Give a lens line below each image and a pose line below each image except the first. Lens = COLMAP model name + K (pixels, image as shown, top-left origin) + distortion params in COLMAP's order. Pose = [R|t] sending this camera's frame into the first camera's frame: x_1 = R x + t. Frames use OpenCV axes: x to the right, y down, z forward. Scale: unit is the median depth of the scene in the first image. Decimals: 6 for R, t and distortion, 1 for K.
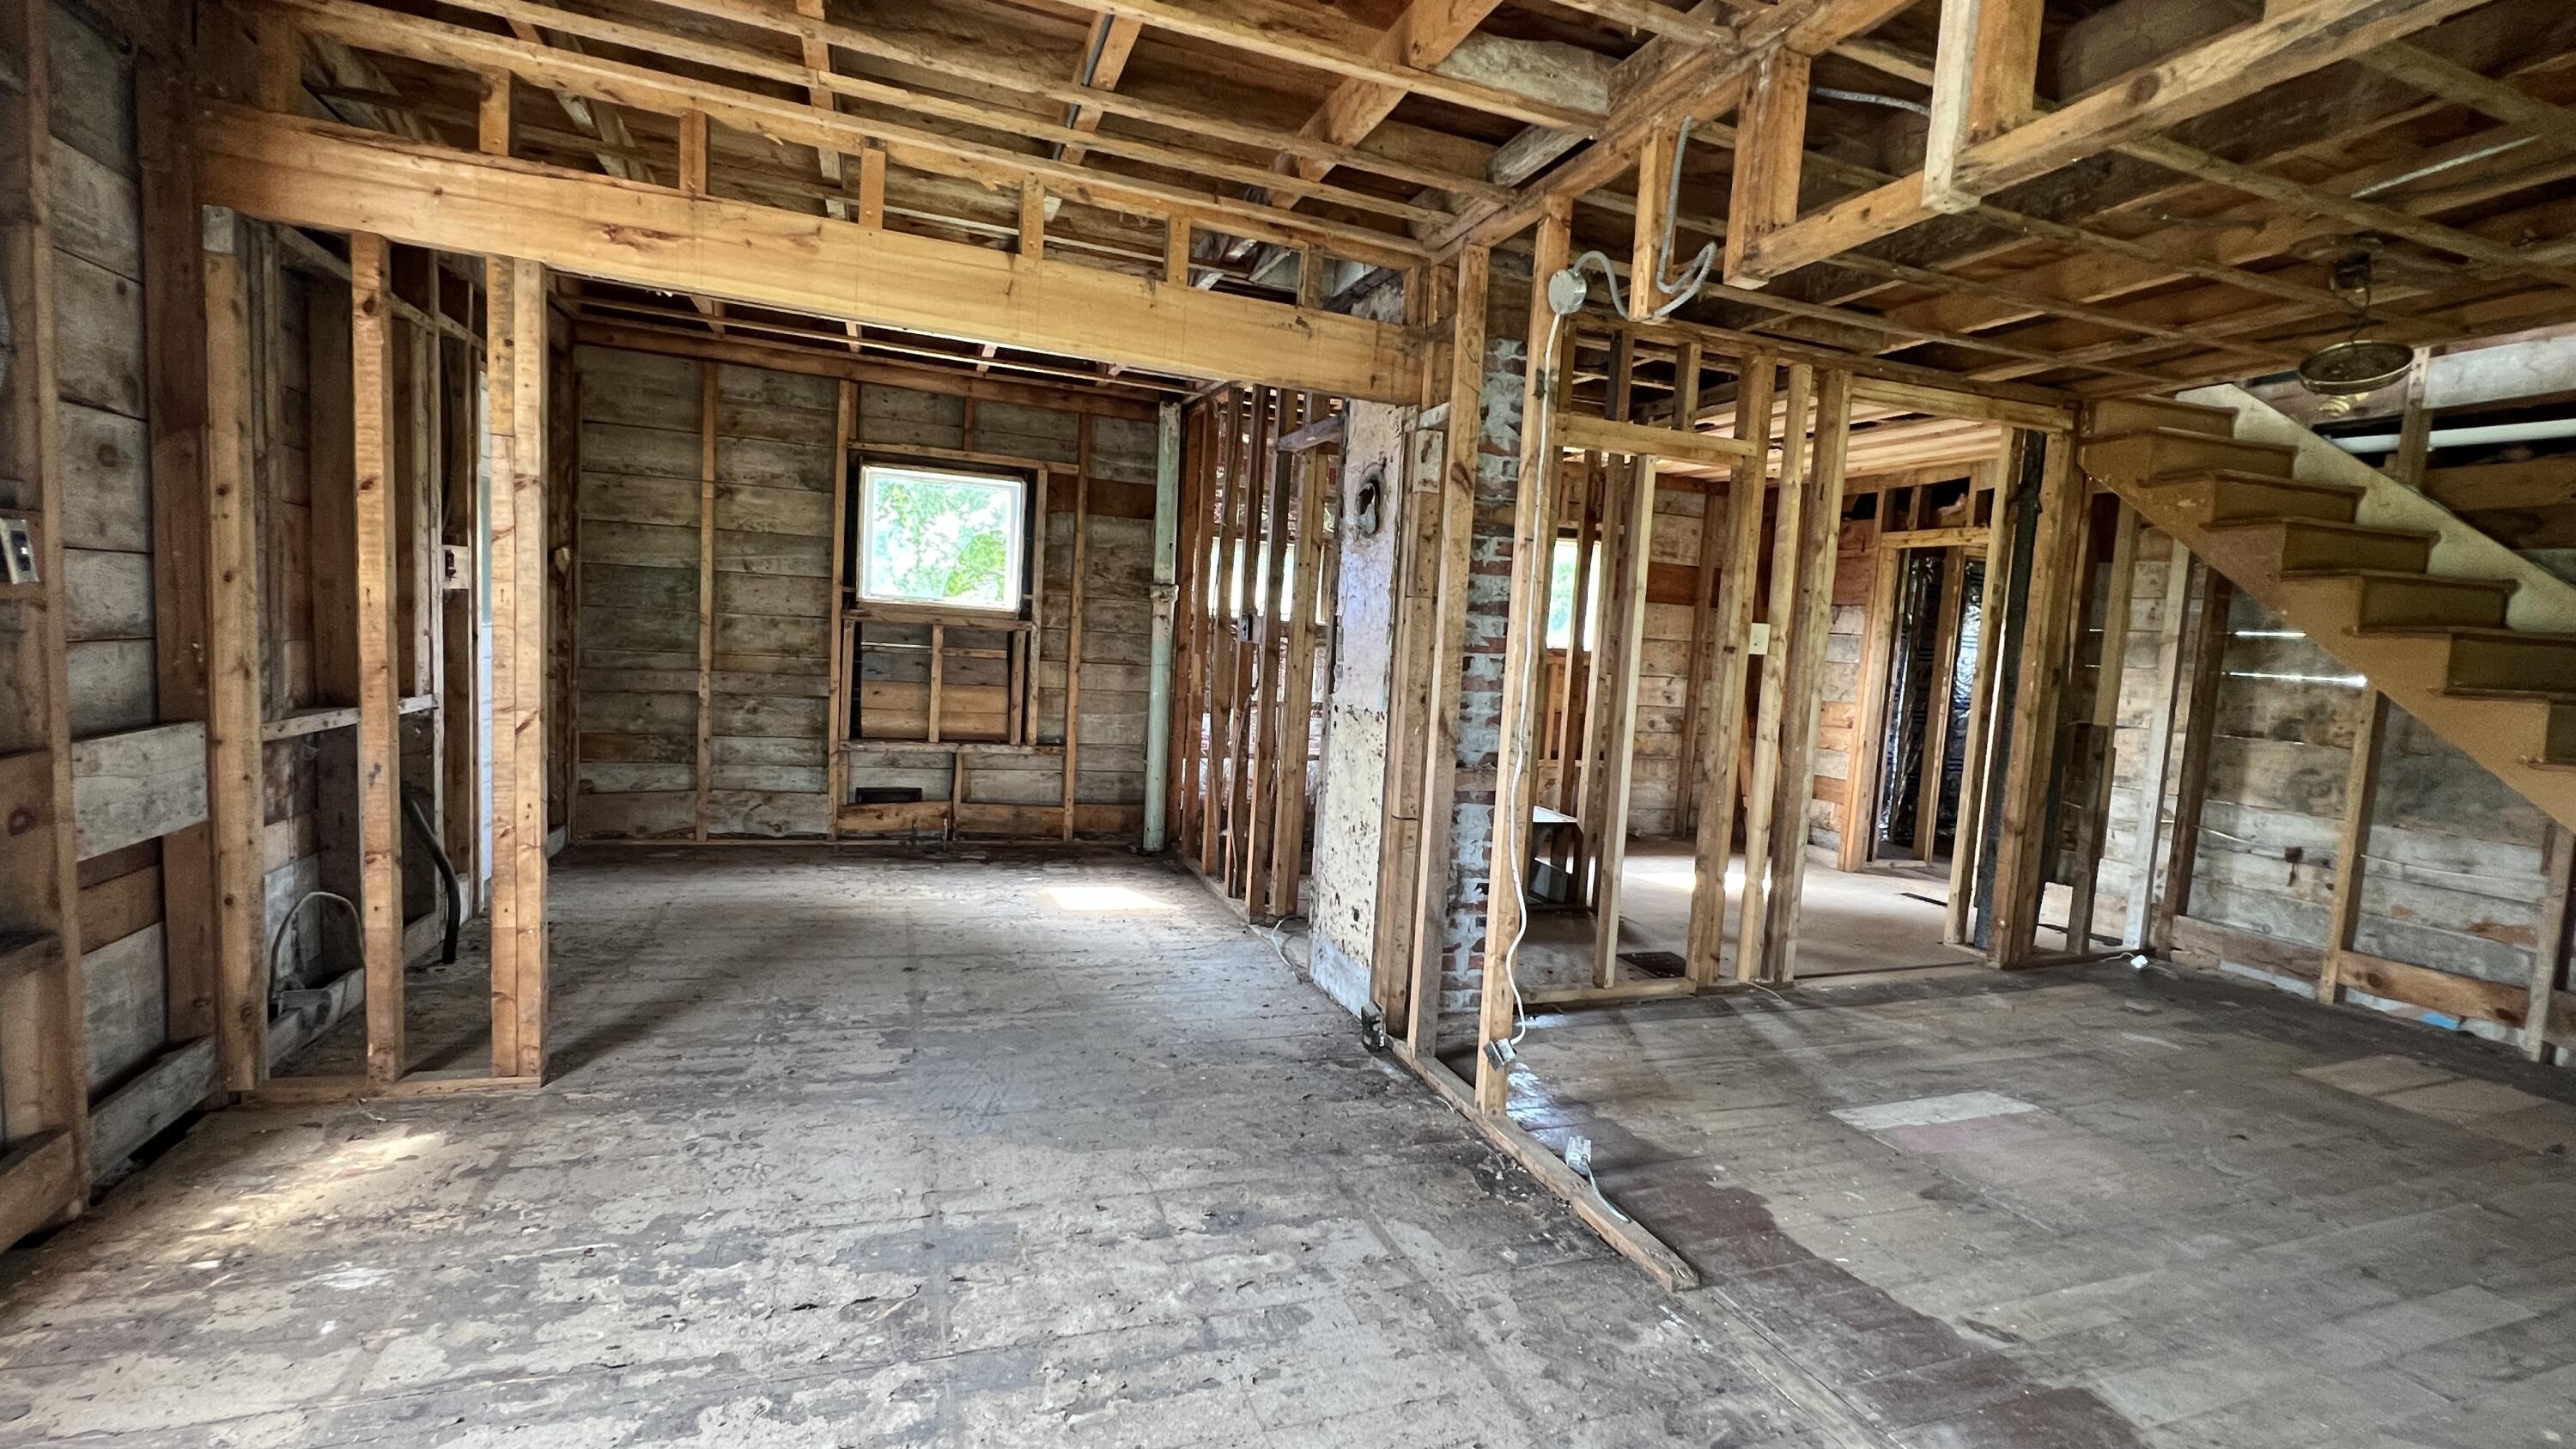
lens RADIAL K [[1098.1, 0, 1286.8], [0, 1098.1, 722.4], [0, 0, 1]] dist [0.000459, 0.000194]
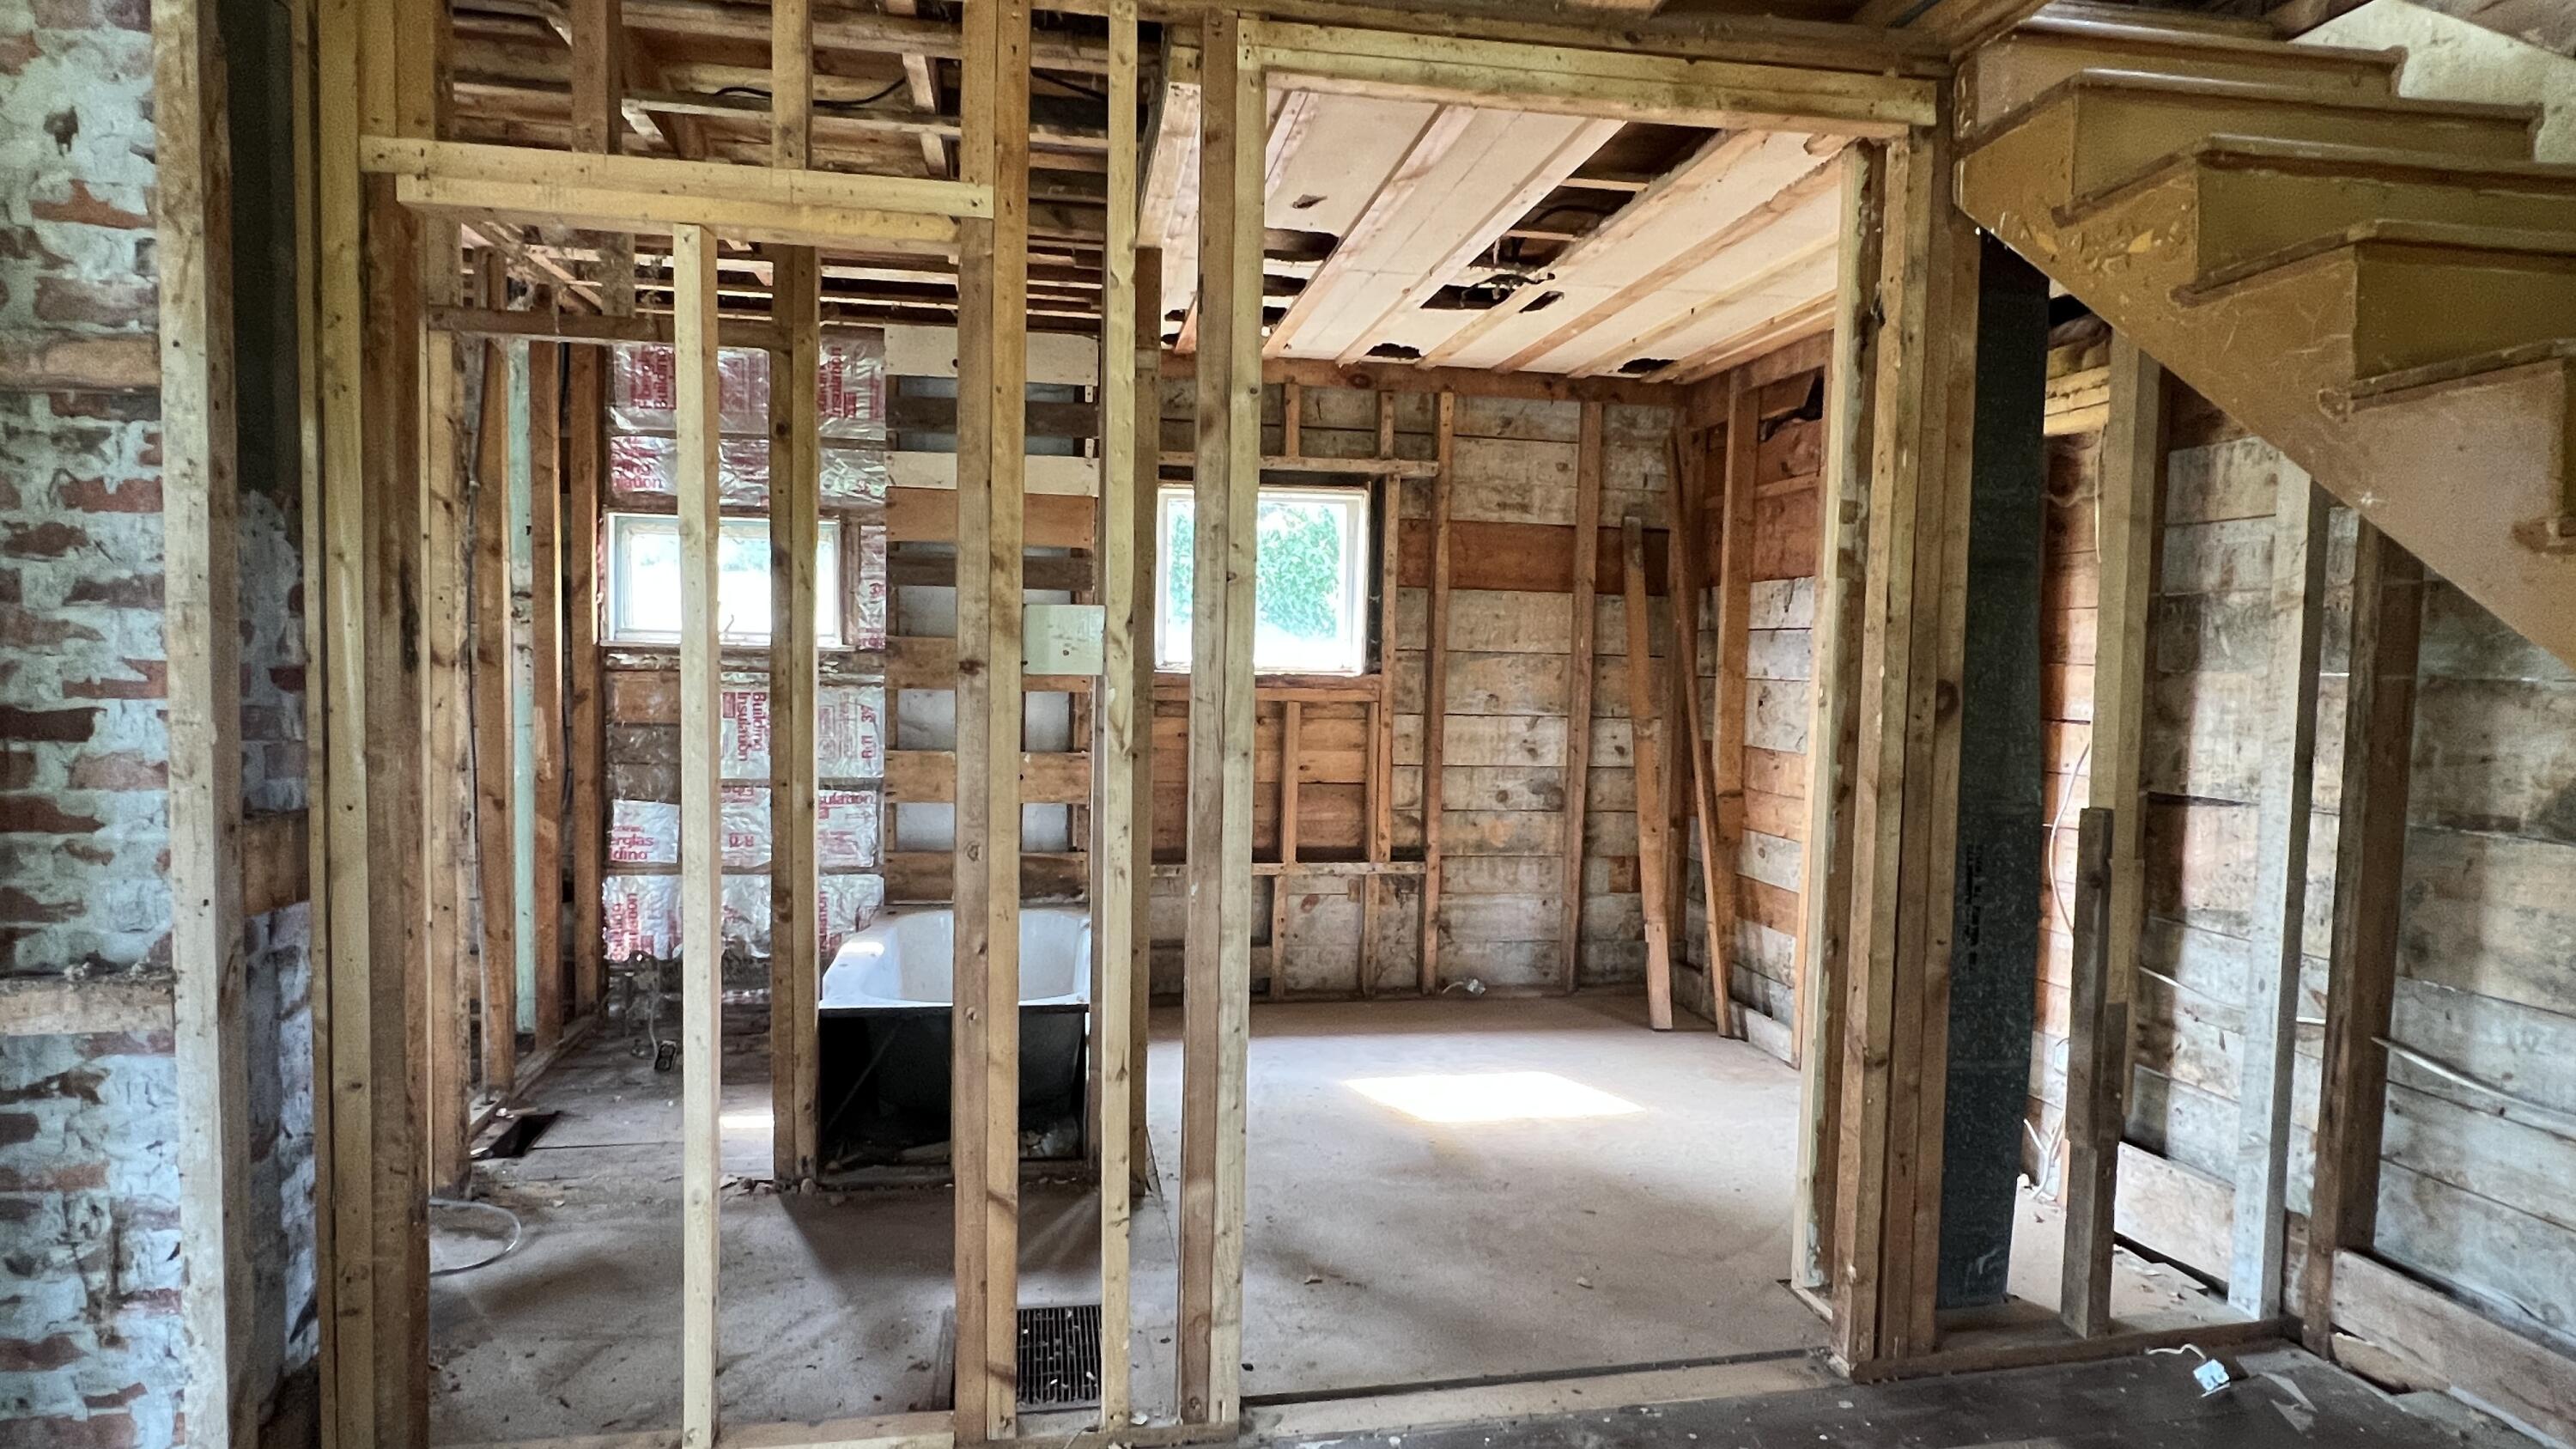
lens RADIAL K [[1321.7, 0, 1282.7], [0, 1321.7, 727.2], [0, 0, 1]] dist [0.003311, -0.000868]
pose [[0.983349, -0.030328, -0.179180, 0.523371], [0.023663, 0.998950, -0.039220, -0.016163], [0.180181, 0.034327, 0.983034, 0.431199]]
